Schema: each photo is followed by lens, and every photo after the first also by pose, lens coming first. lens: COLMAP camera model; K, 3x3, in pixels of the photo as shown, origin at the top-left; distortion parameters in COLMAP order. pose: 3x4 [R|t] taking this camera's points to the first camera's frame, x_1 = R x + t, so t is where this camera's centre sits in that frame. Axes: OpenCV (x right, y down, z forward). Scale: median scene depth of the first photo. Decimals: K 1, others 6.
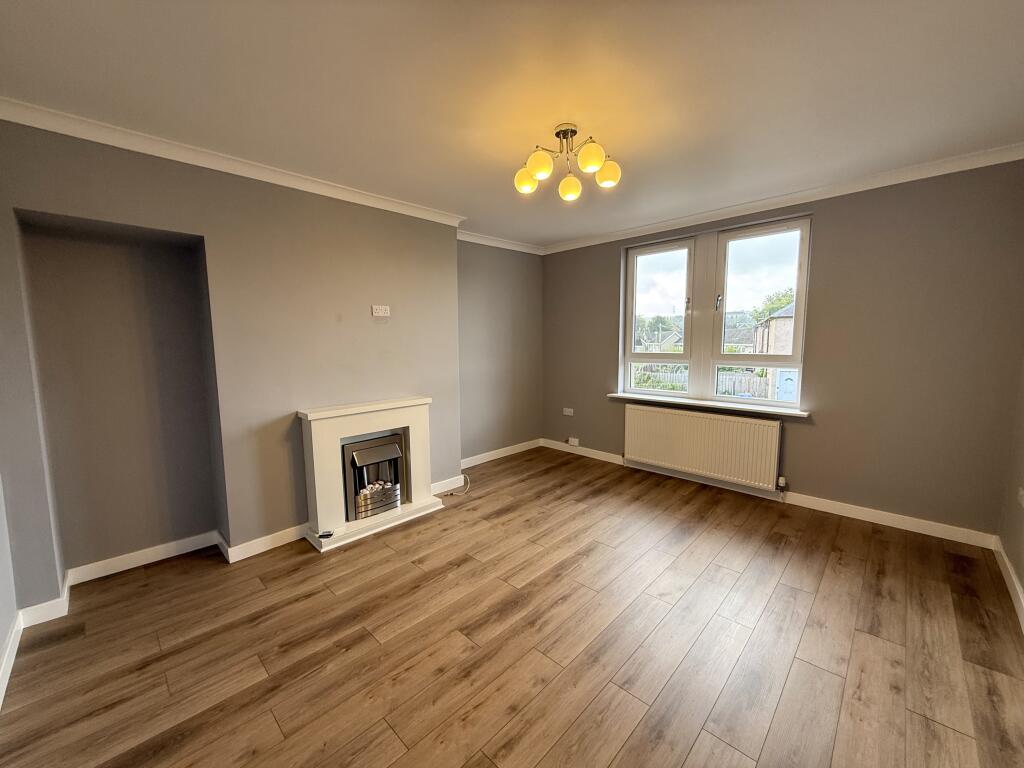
lens RADIAL K [[408.4, 0, 513.6], [0, 408.4, 386.0], [0, 0, 1]] dist [-0.000041, -0.000997]
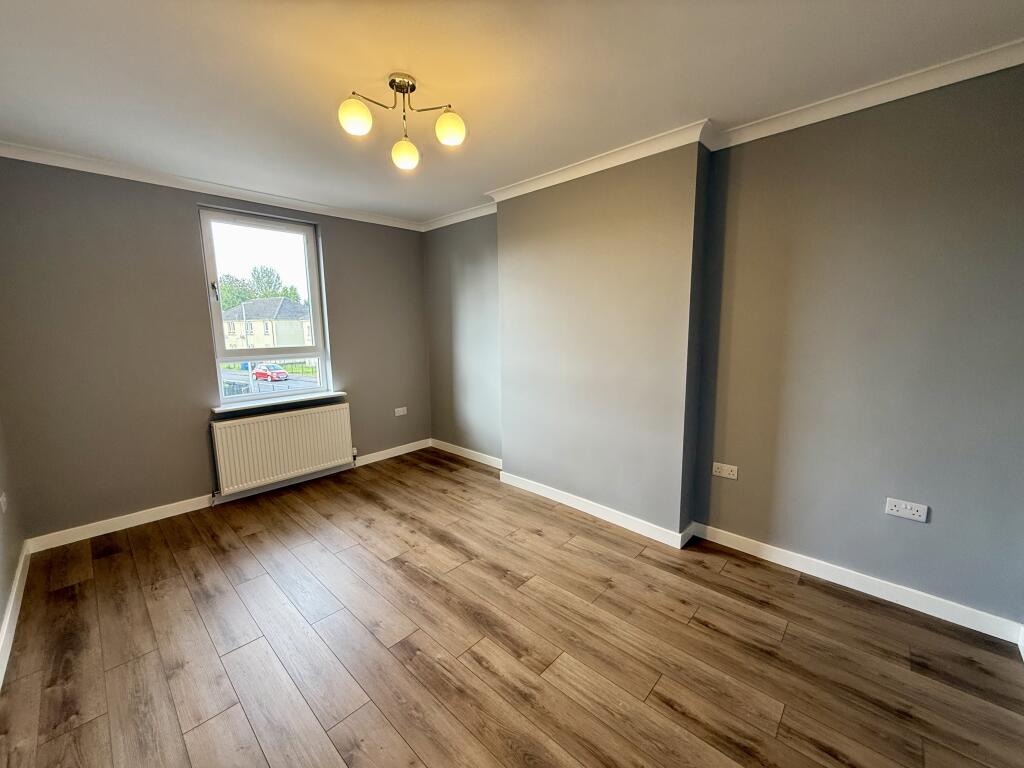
lens RADIAL K [[408.4, 0, 515.0], [0, 408.4, 380.3], [0, 0, 1]] dist [-0.000041, -0.000997]
pose [[-0.005108, -0.118187, 0.992978, -0.468323], [0.129466, 0.984556, 0.117851, -0.045967], [-0.991571, 0.129159, 0.010272, 0.468163]]
